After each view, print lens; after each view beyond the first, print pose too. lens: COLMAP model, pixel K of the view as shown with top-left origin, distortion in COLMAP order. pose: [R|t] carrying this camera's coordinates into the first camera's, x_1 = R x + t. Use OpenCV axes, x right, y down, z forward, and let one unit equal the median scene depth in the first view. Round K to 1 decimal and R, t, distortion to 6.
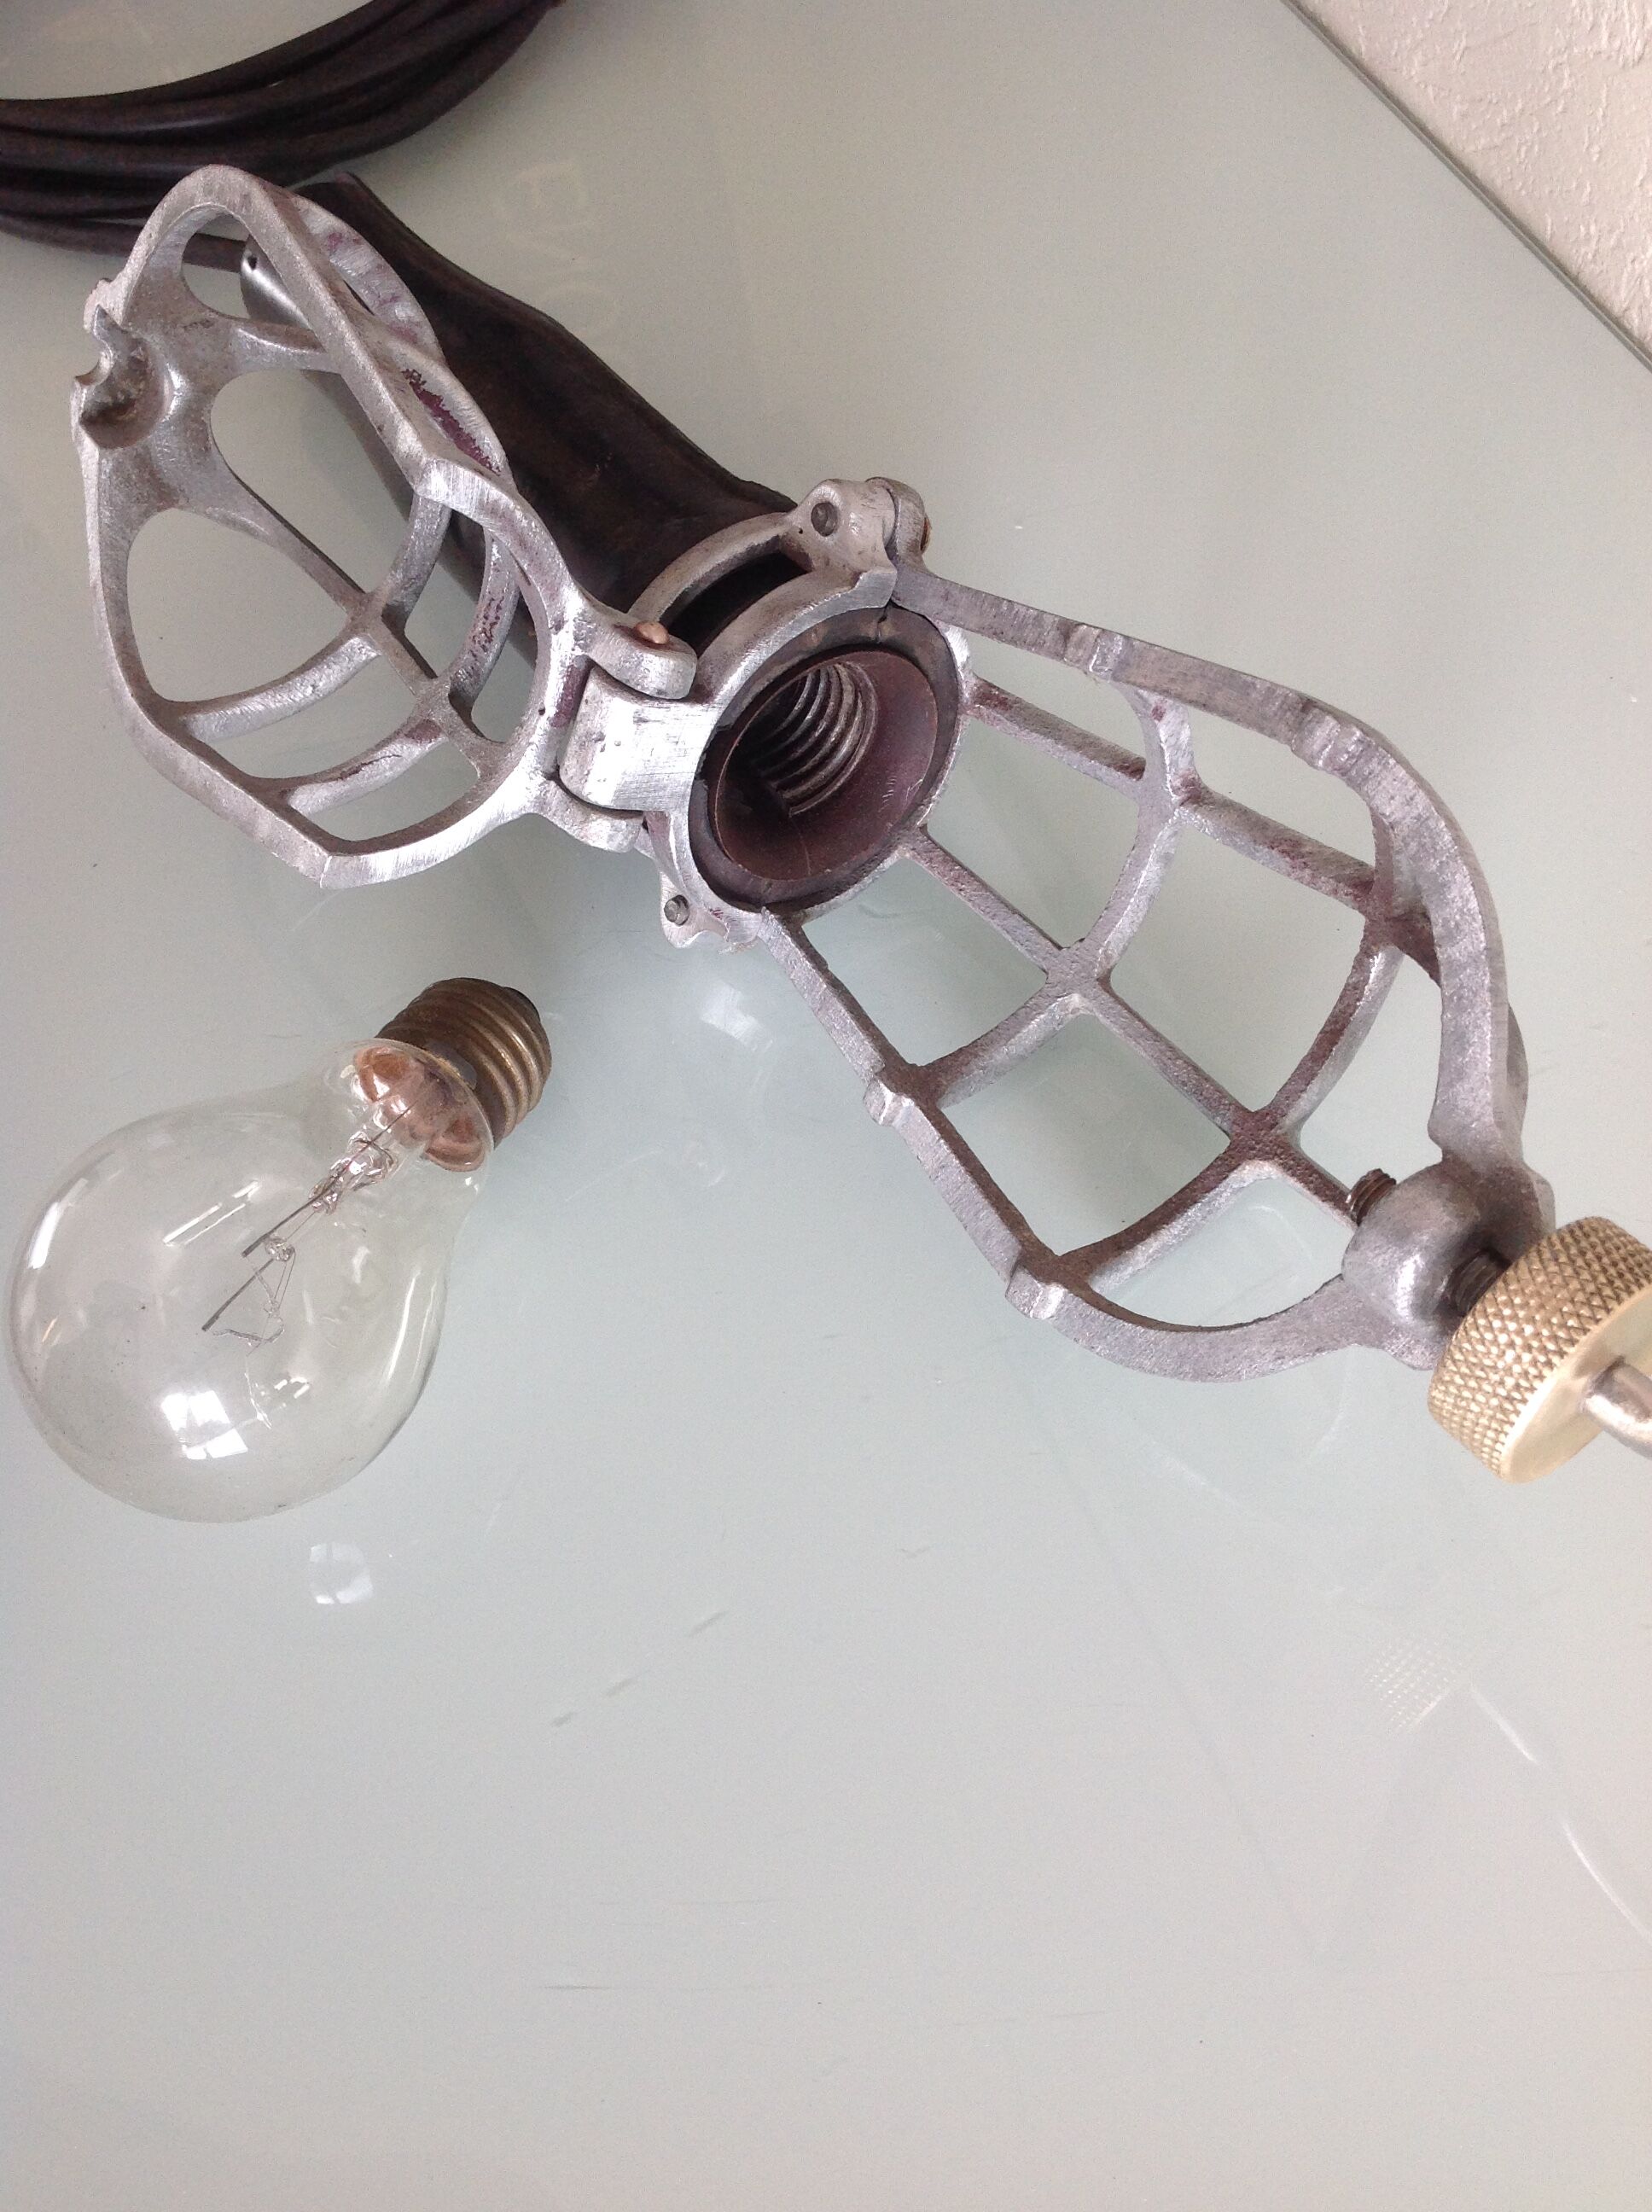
lens RADIAL K [[2213.2, 0, 838.0], [0, 2213.2, 1110.2], [0, 0, 1]] dist [0.017947, 0.000000]
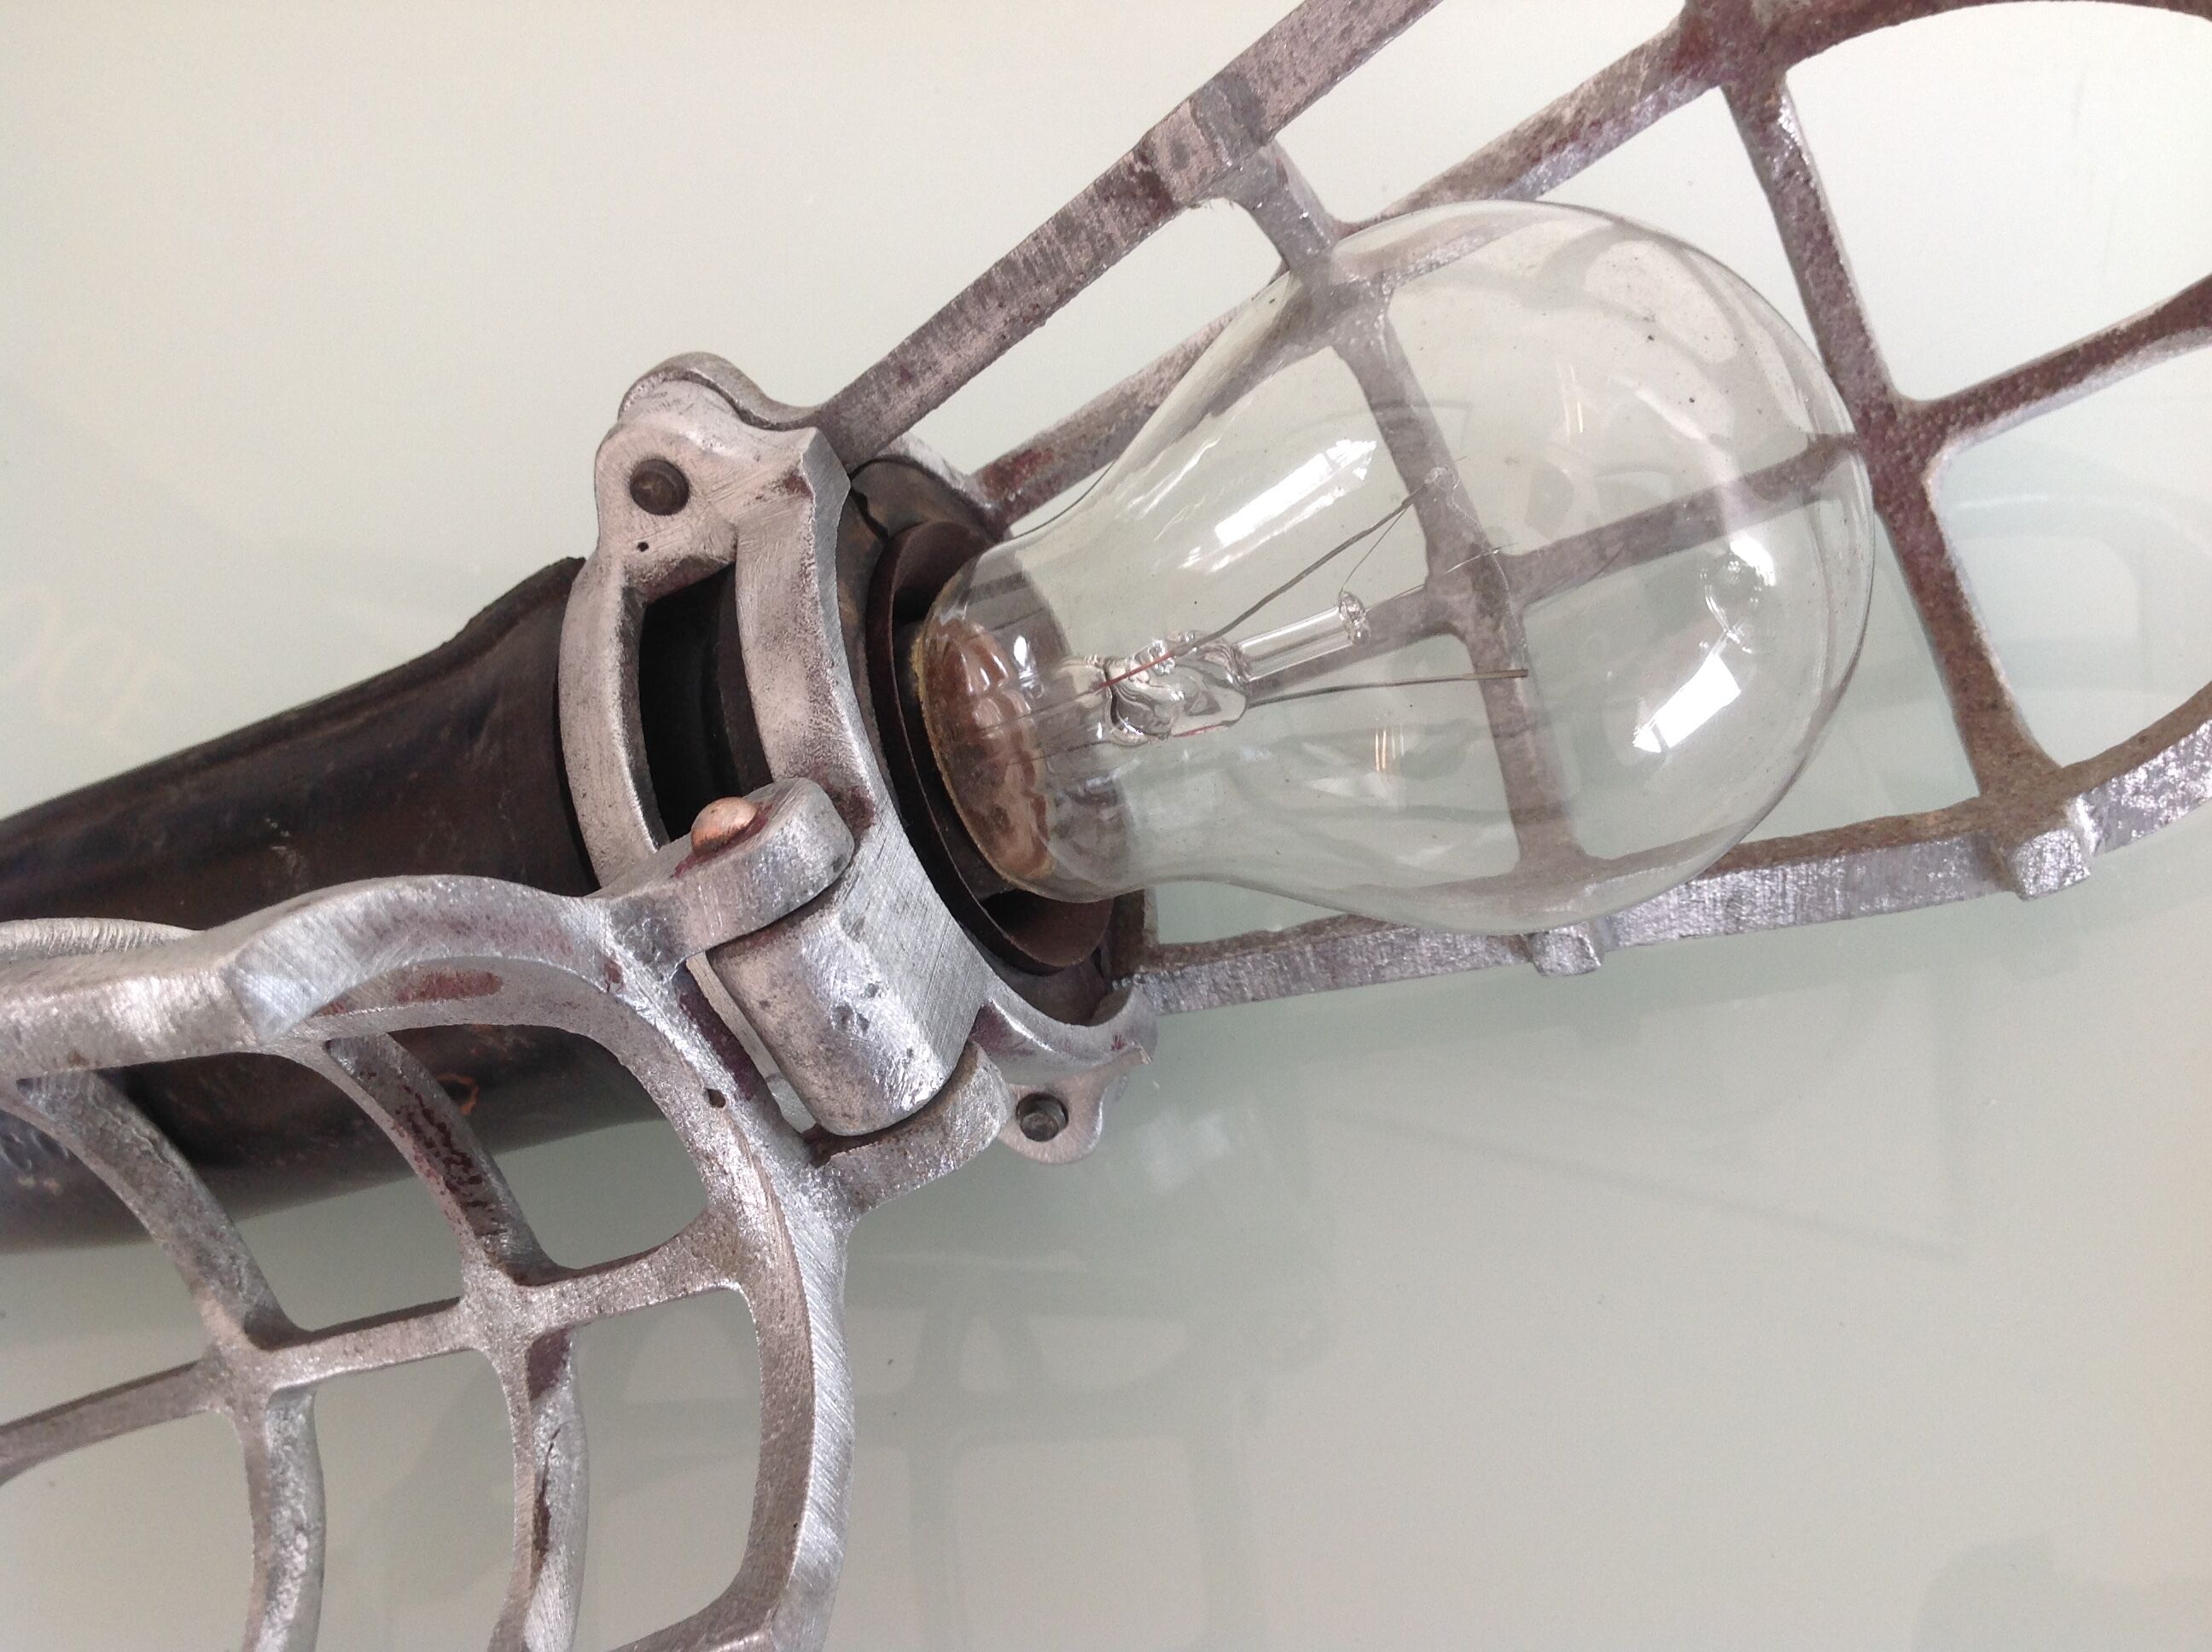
lens RADIAL K [[2213.2, 0, 1091.9], [0, 2213.2, 810.6], [0, 0, 1]] dist [0.017947, 0.000000]
pose [[0.470134, -0.835519, 0.284398, -0.183105], [0.863839, 0.501676, 0.045852, -0.163118], [-0.180986, 0.224117, 0.957609, 0.483737]]
